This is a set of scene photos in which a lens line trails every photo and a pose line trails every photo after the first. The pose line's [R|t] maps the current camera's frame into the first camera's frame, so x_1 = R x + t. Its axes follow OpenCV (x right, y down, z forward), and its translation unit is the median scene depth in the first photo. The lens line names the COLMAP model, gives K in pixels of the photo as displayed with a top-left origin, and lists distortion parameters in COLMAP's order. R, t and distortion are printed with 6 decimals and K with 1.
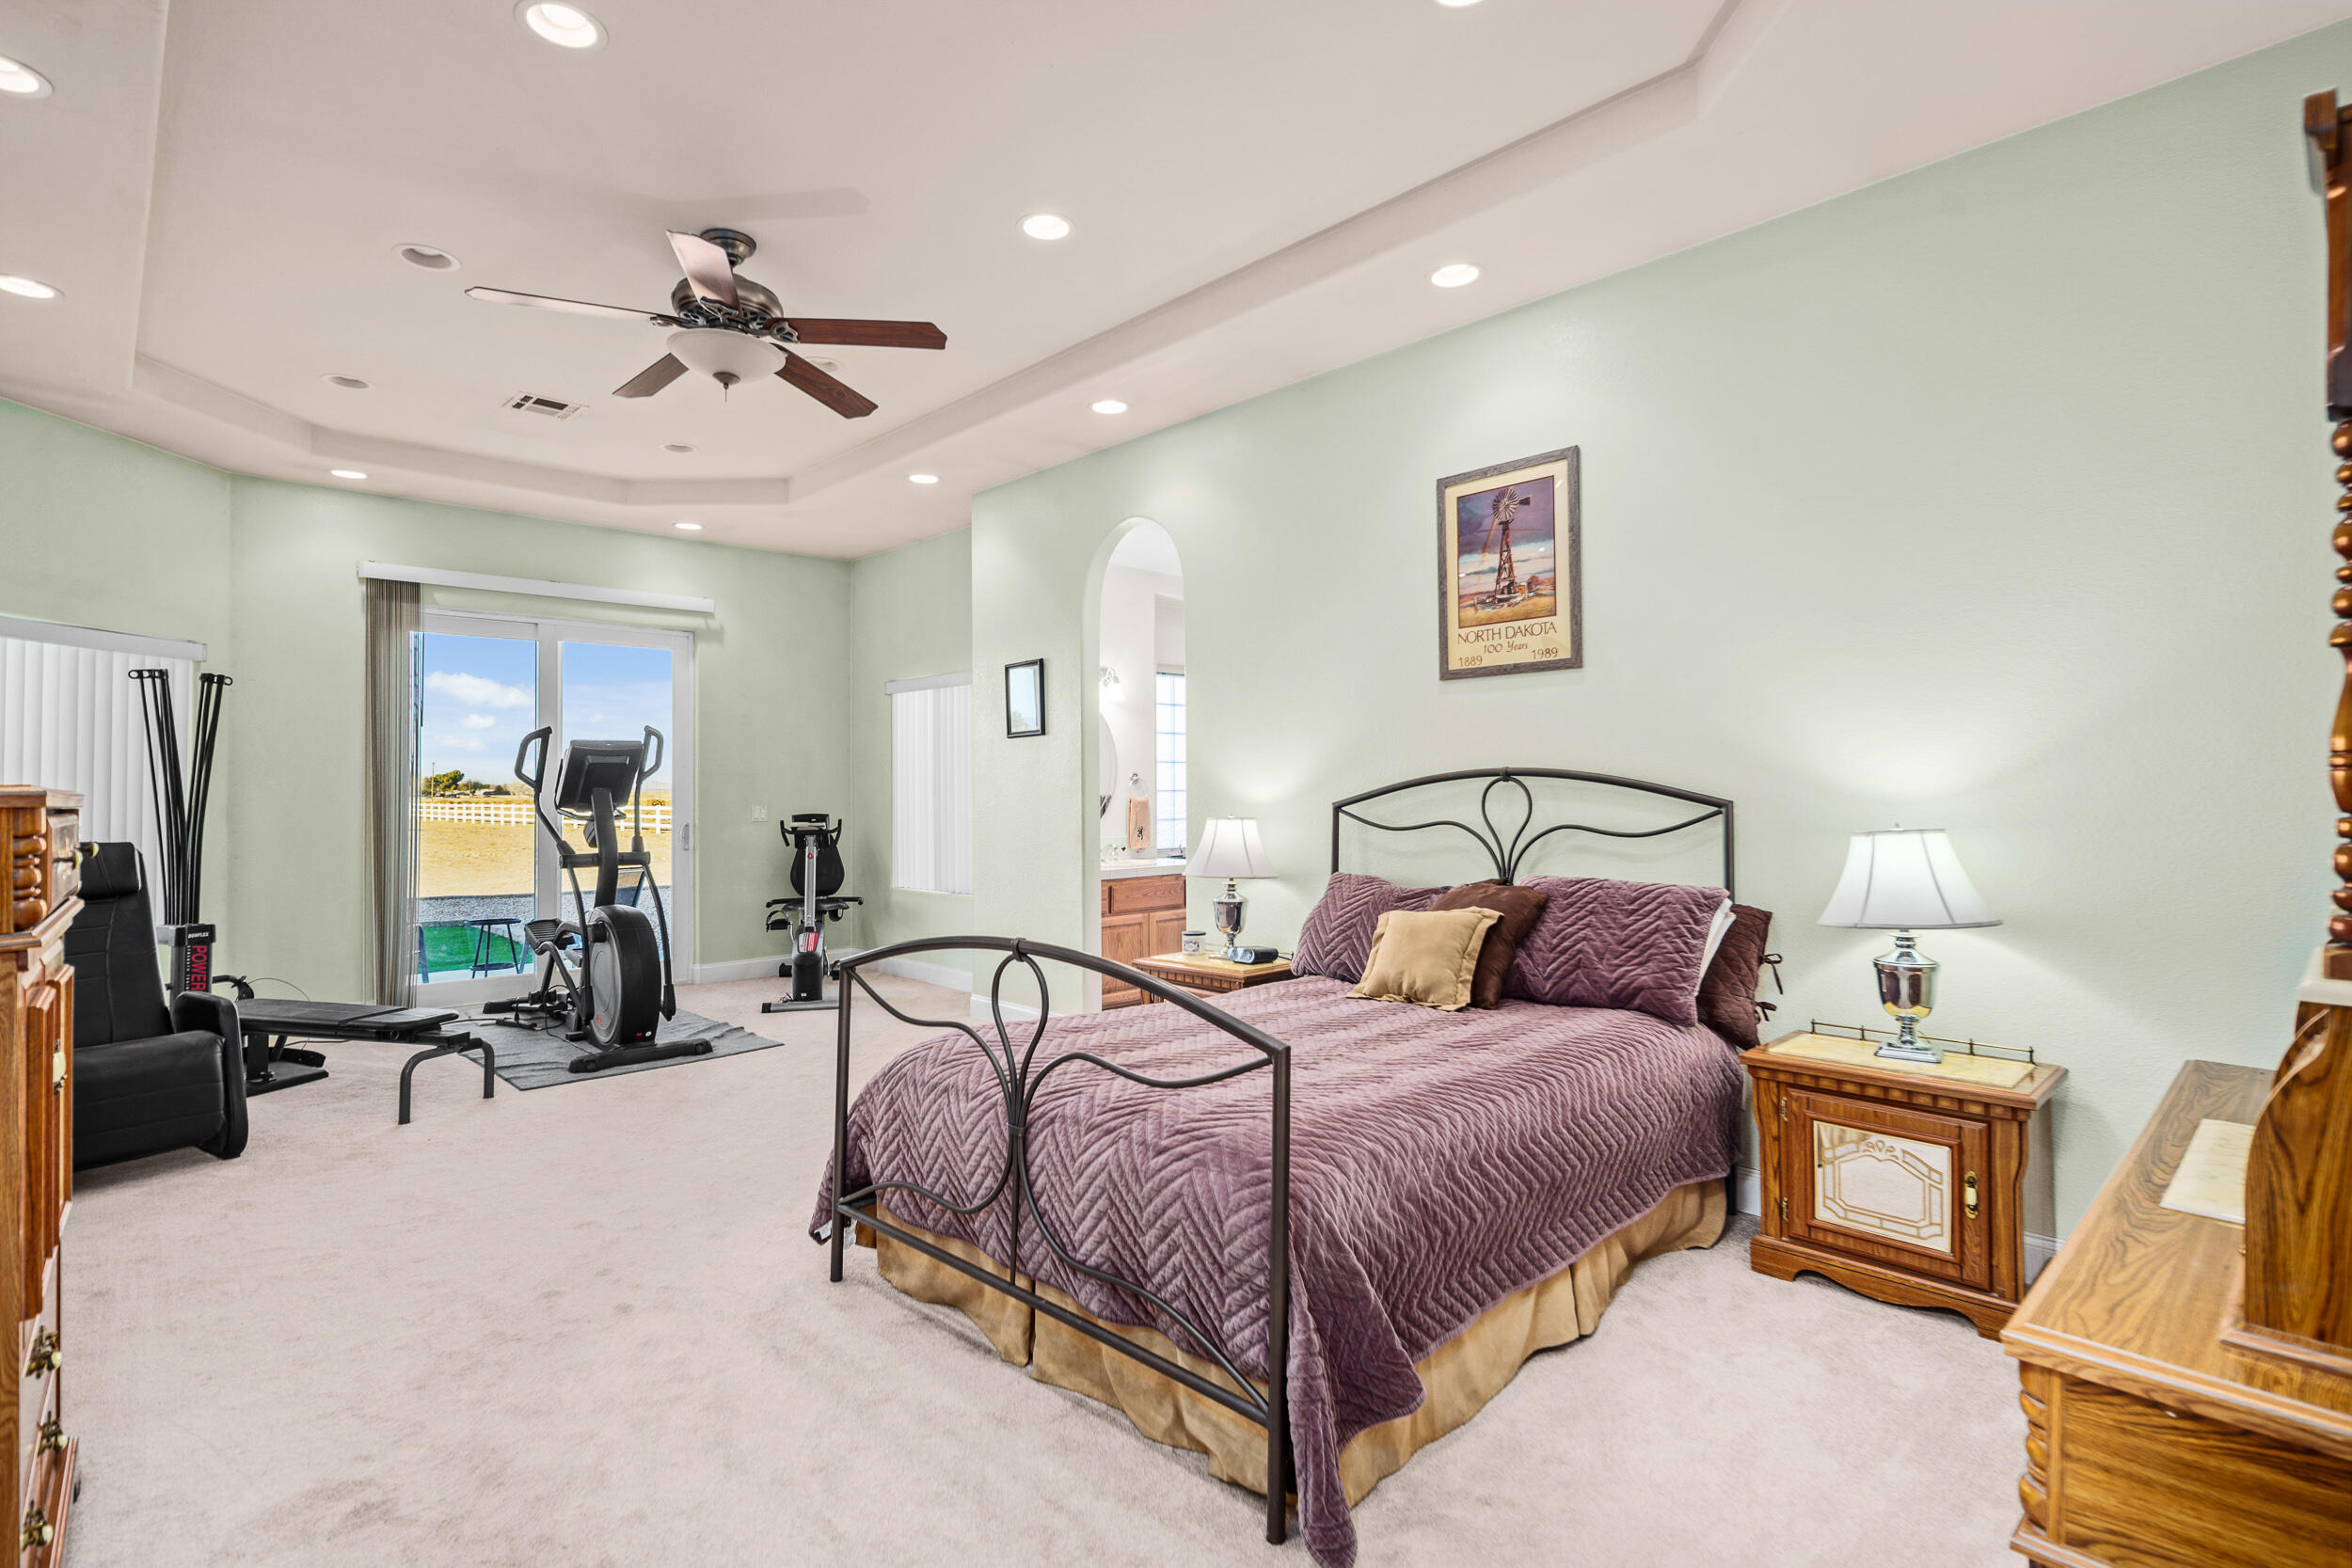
lens RADIAL K [[1143.4, 0, 1163.1], [0, 1143.4, 757.0], [0, 0, 1]] dist [0.002812, -0.000050]
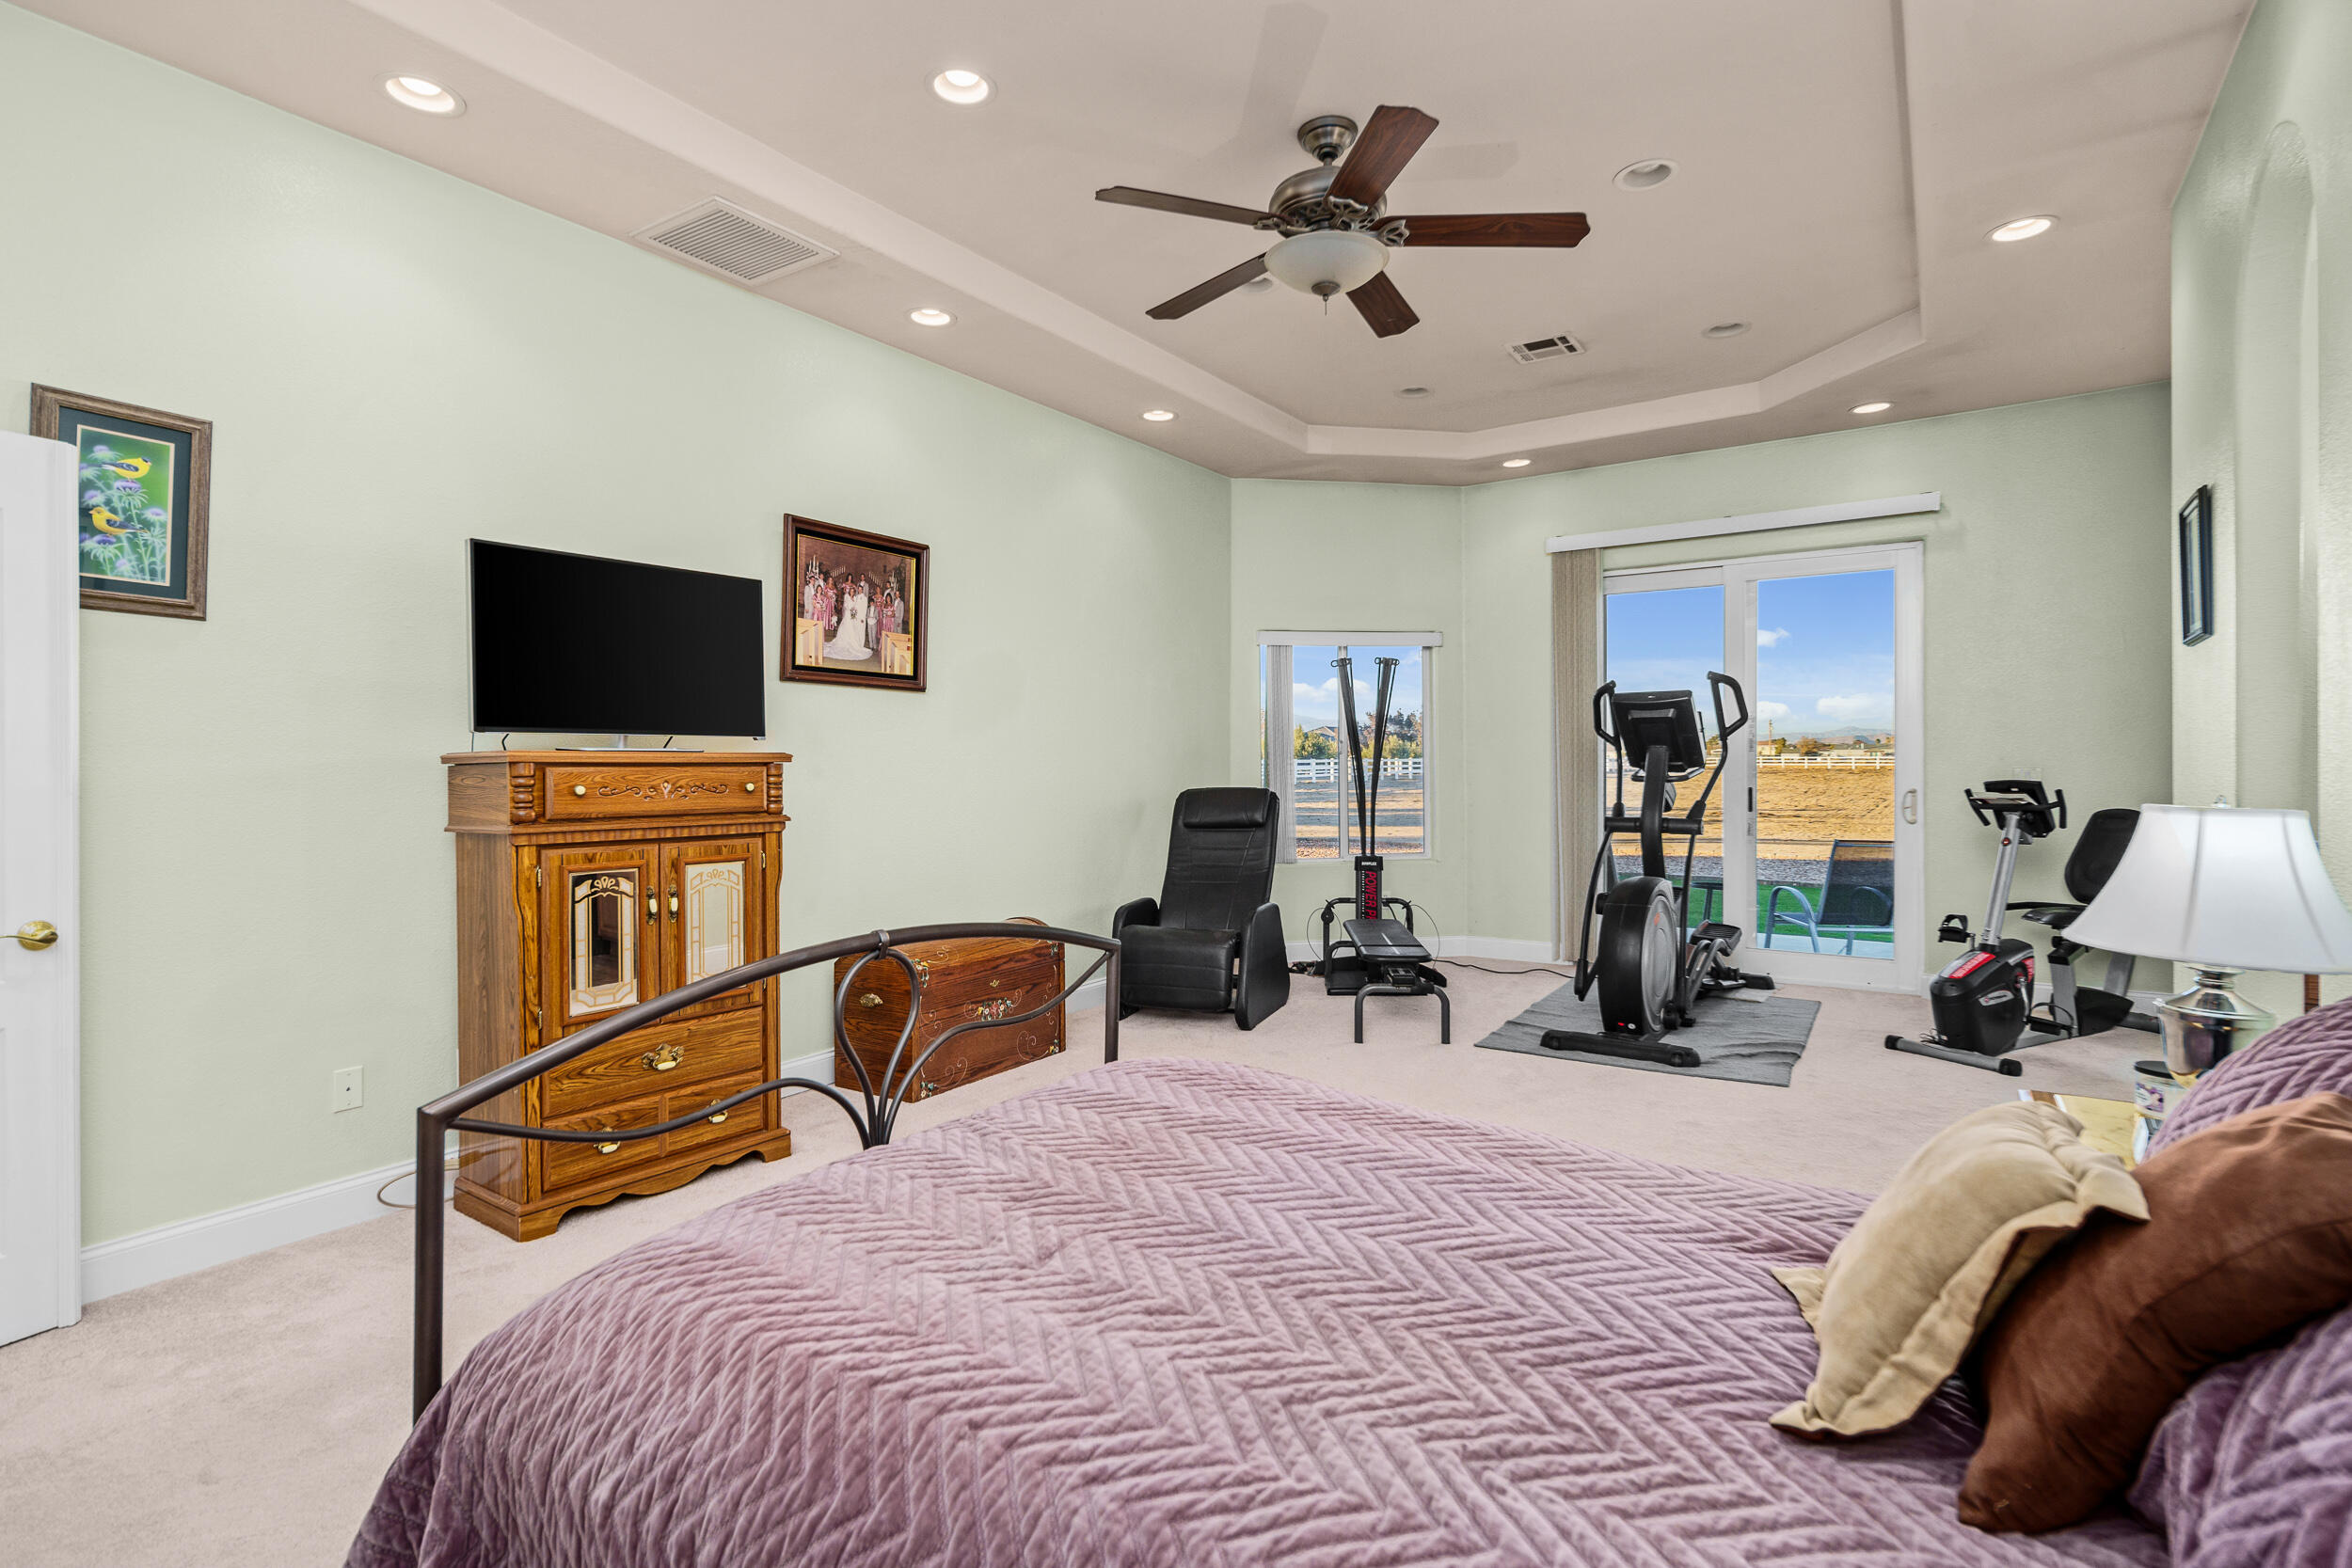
lens RADIAL K [[1117.4, 0, 1170.4], [0, 1117.4, 771.9], [0, 0, 1]] dist [0.002510, 0.000635]
pose [[0.200328, 0.018495, -0.979554, 0.290131], [0.040741, 0.998800, 0.027190, 0.007142], [0.978881, -0.045355, 0.199334, 0.445658]]
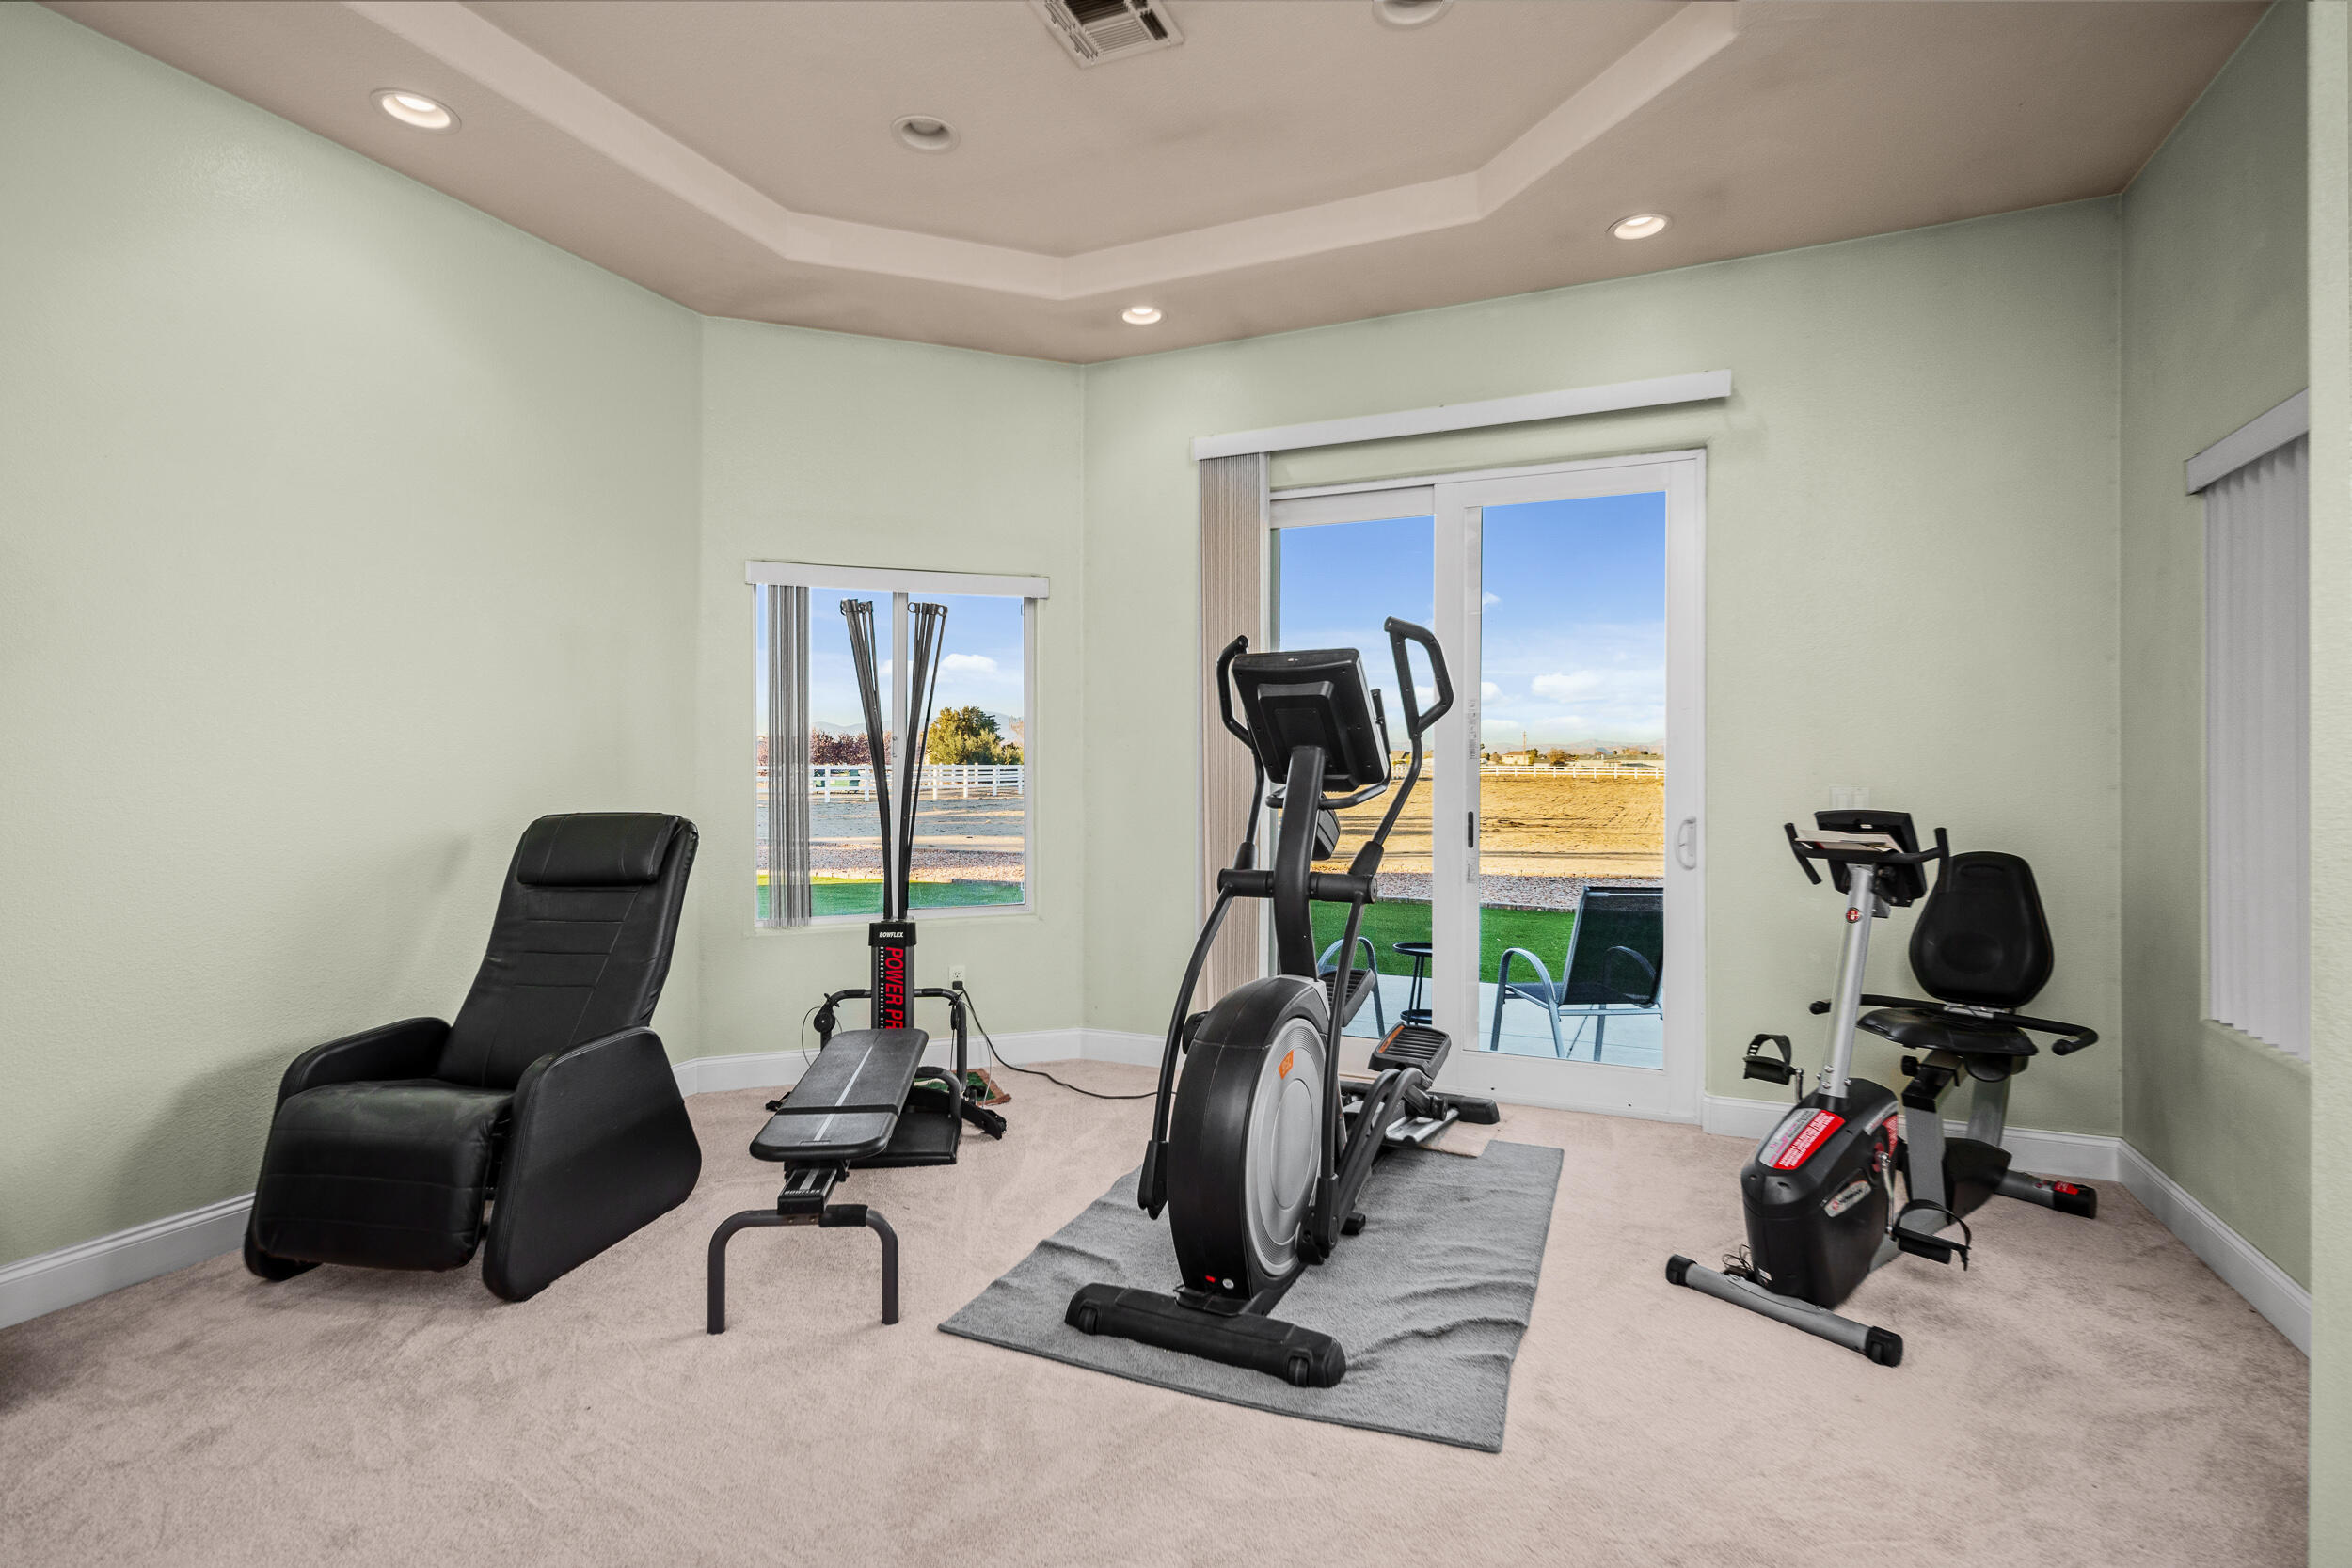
lens RADIAL K [[1117.4, 0, 1170.4], [0, 1117.4, 771.9], [0, 0, 1]] dist [0.002510, 0.000635]
pose [[0.377554, 0.016147, -0.925847, -0.043687], [0.028370, 0.999177, 0.028995, 0.021043], [0.925553, -0.037213, 0.376785, 0.744639]]
